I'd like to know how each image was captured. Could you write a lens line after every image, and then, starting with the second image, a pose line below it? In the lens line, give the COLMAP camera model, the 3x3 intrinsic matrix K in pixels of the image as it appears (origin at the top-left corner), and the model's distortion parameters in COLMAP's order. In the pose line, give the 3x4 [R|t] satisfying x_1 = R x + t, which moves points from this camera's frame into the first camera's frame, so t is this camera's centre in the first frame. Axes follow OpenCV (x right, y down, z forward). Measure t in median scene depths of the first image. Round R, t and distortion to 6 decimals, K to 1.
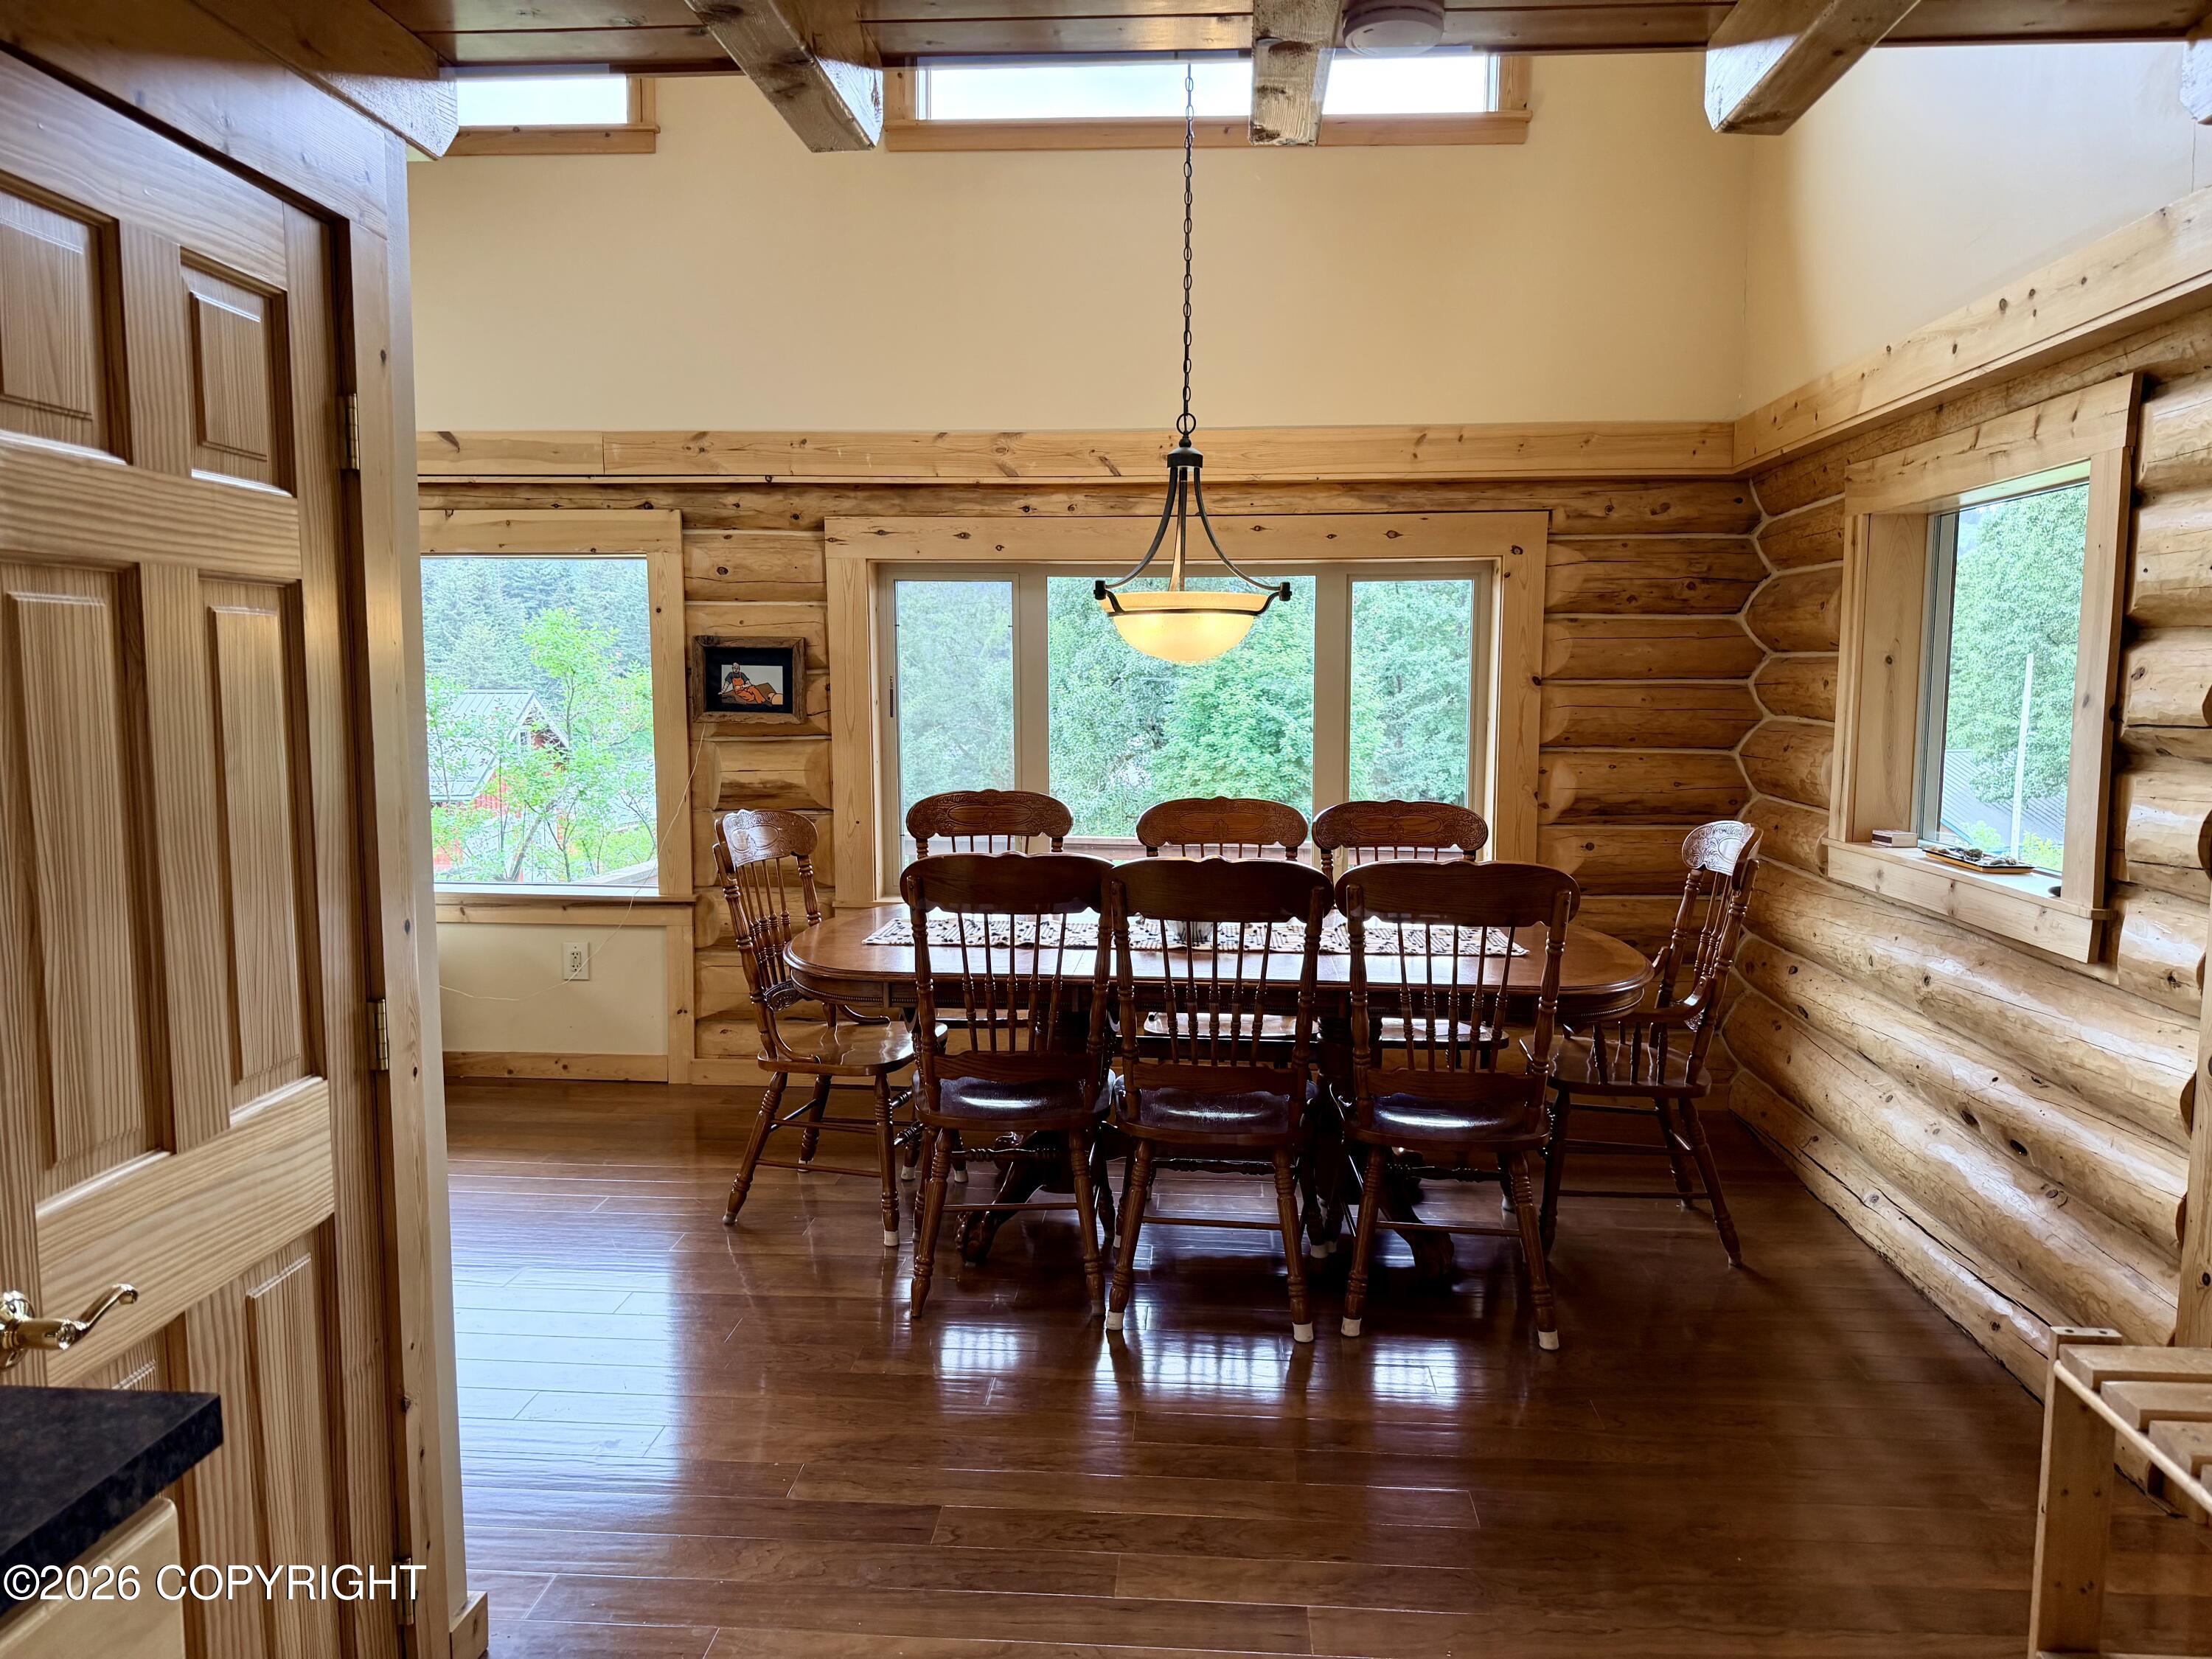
lens RADIAL K [[1549.8, 0, 1117.1], [0, 1549.8, 837.0], [0, 0, 1]] dist [0.065734, -0.077768]
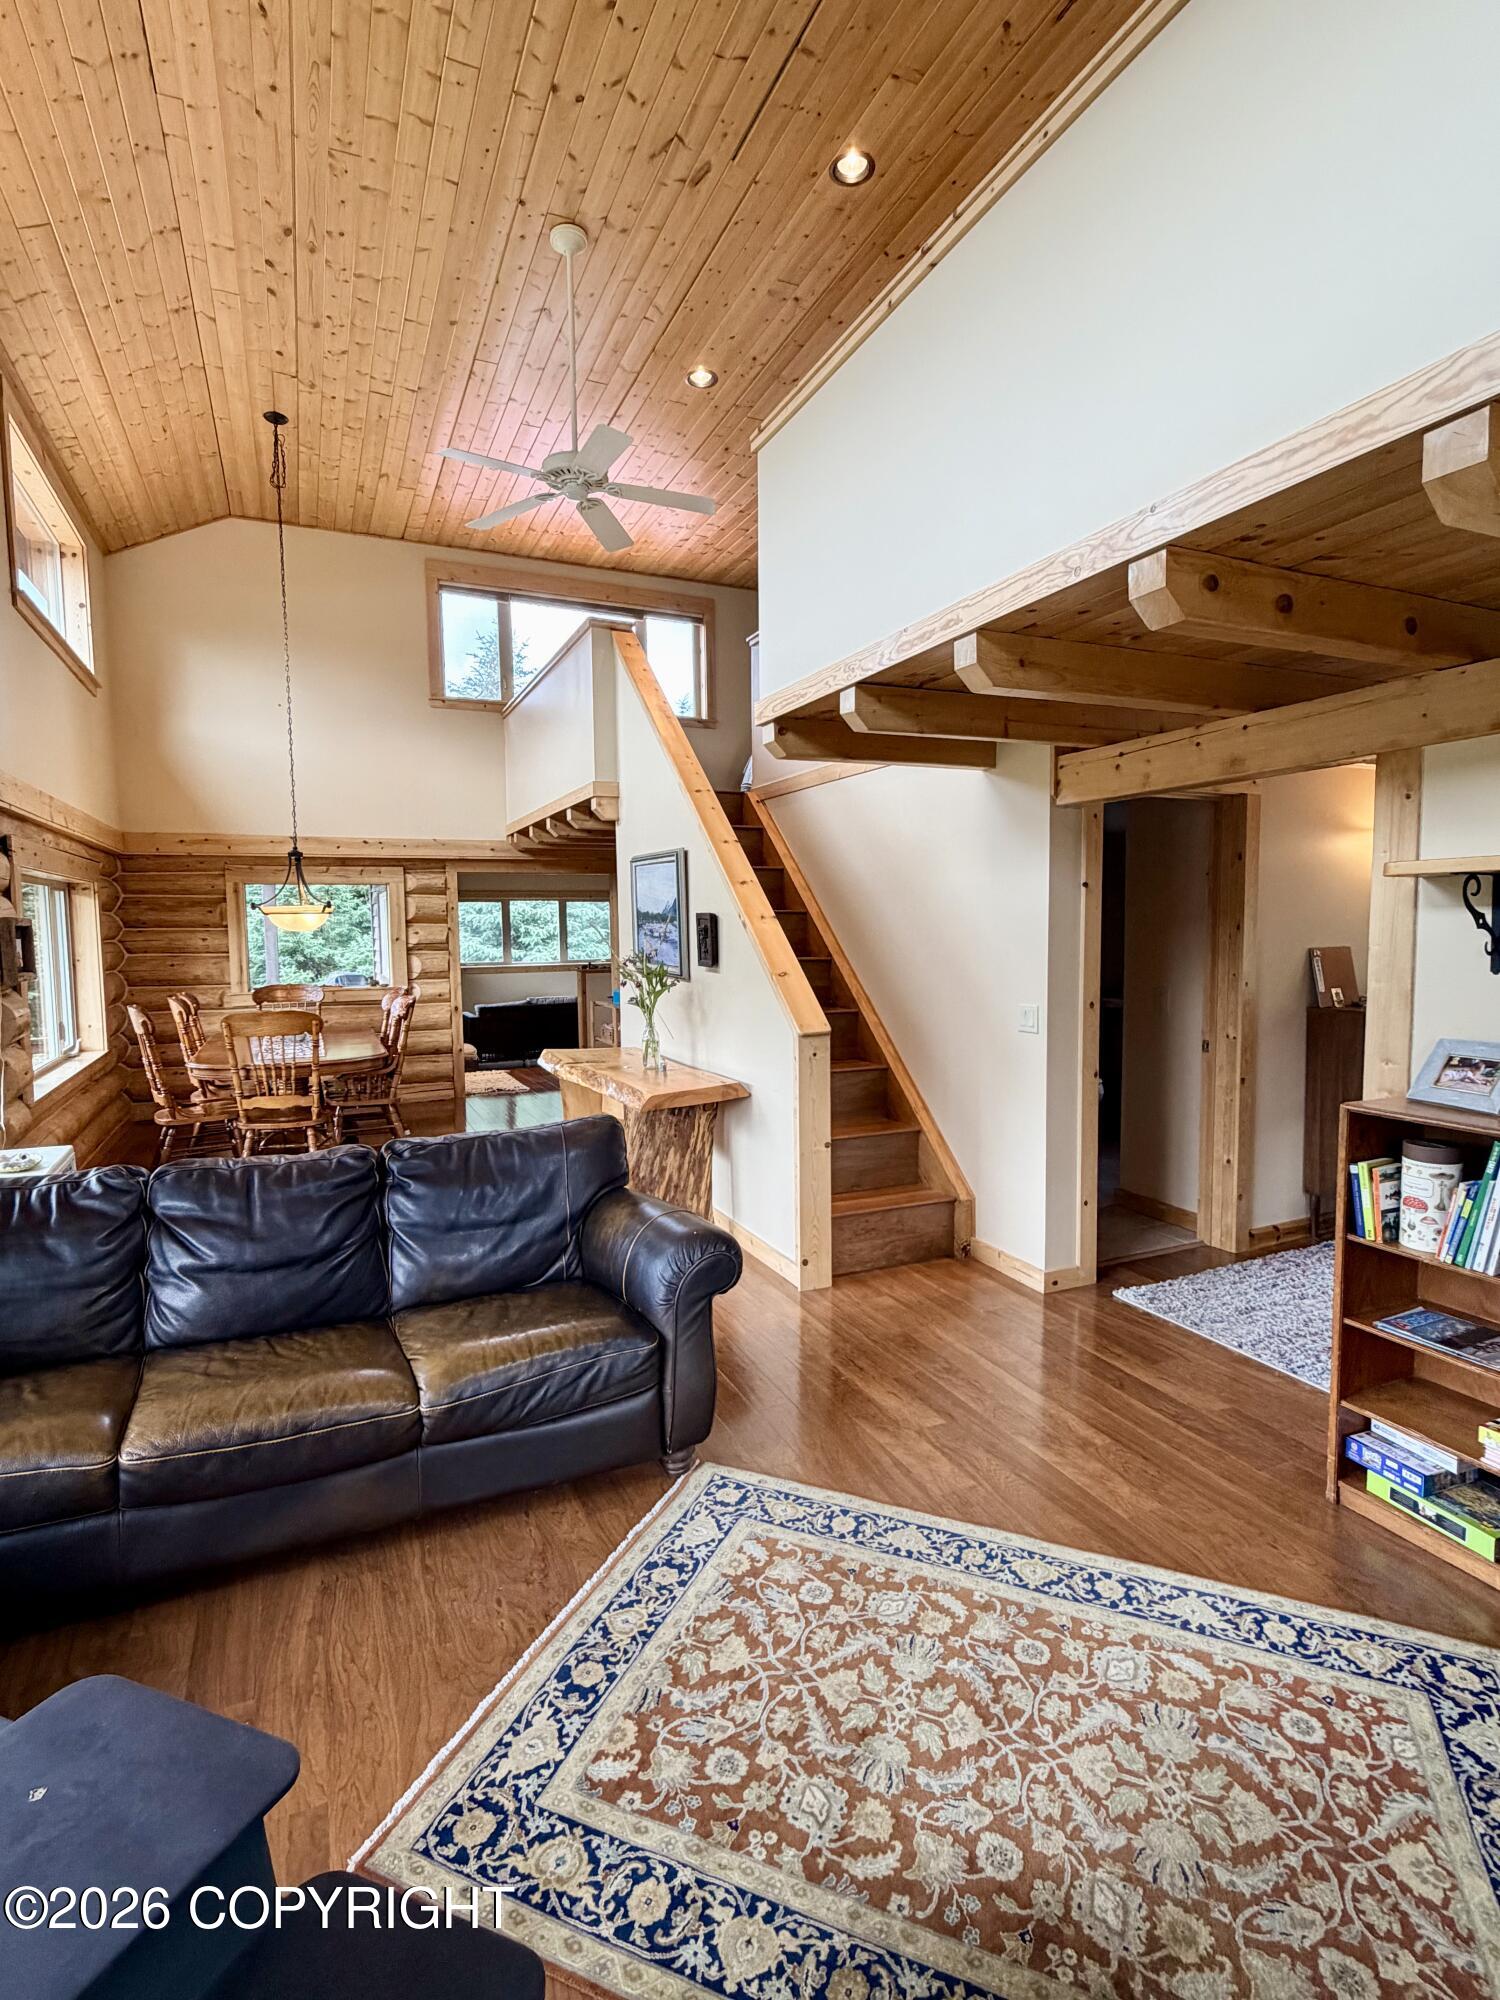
lens RADIAL K [[989.5, 0, 750.1], [0, 989.5, 998.8], [0, 0, 1]] dist [0.000536, 0.000917]
pose [[-0.476338, -0.067575, 0.876662, -2.214320], [0.093767, 0.987453, 0.127063, -0.177908], [-0.874248, 0.142727, -0.464025, 1.420264]]
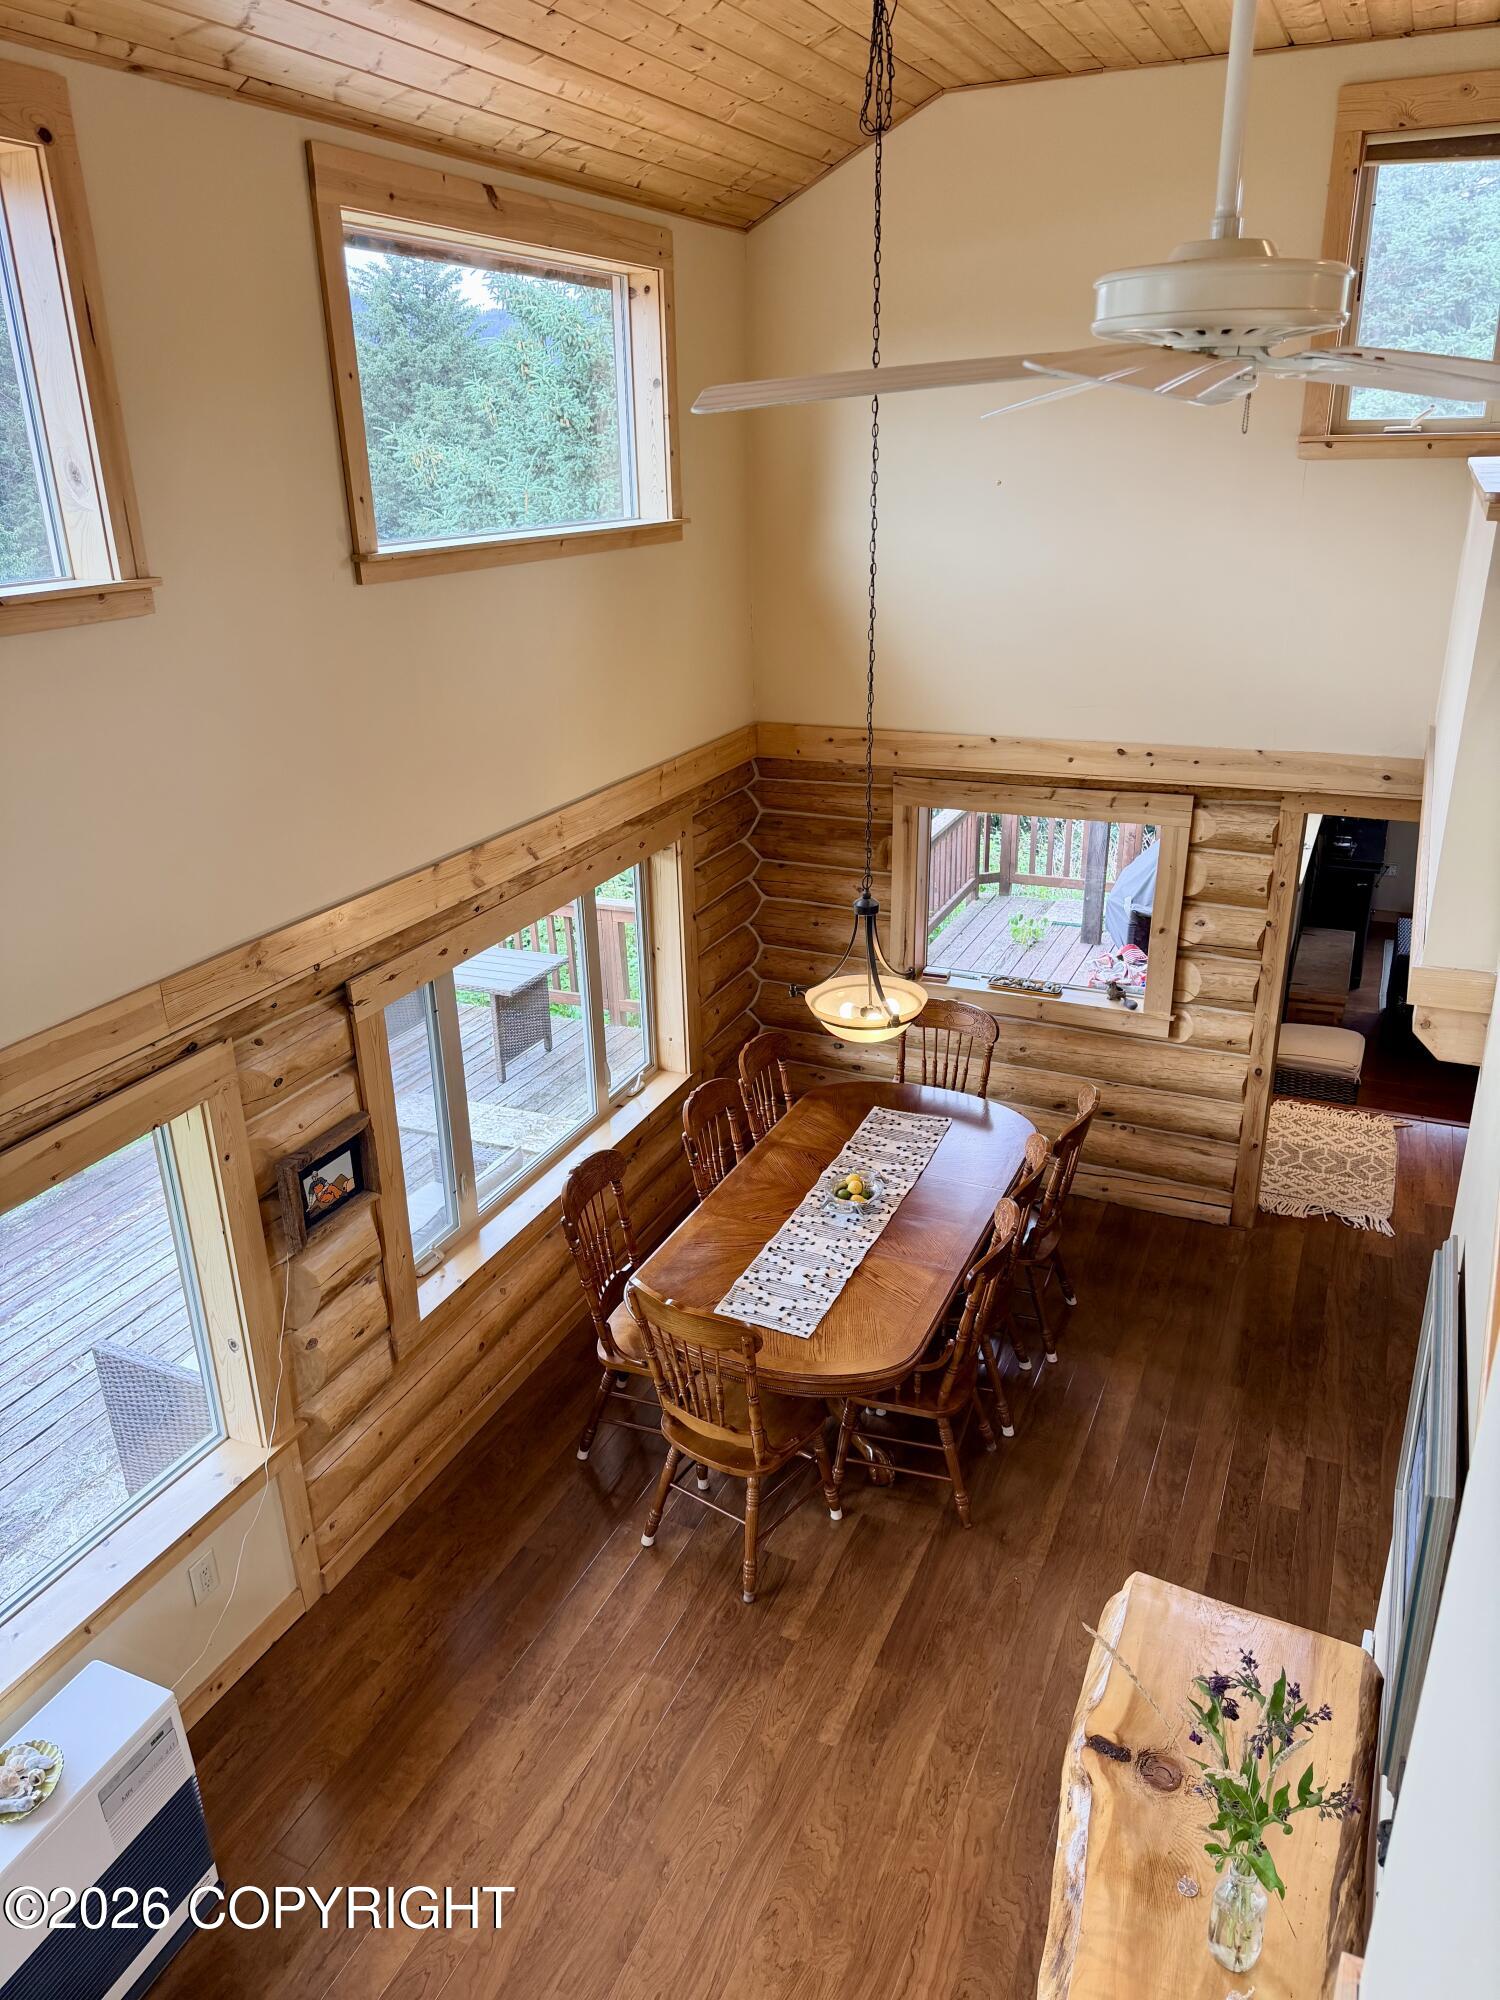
lens RADIAL K [[1401.3, 0, 744.1], [0, 1401.3, 1001.7], [0, 0, 1]] dist [0.065734, -0.077768]
pose [[0.351220, -0.364909, 0.862256, -1.372332], [0.116698, 0.930806, 0.346385, -0.758894], [-0.928992, -0.021034, 0.369502, 0.796791]]
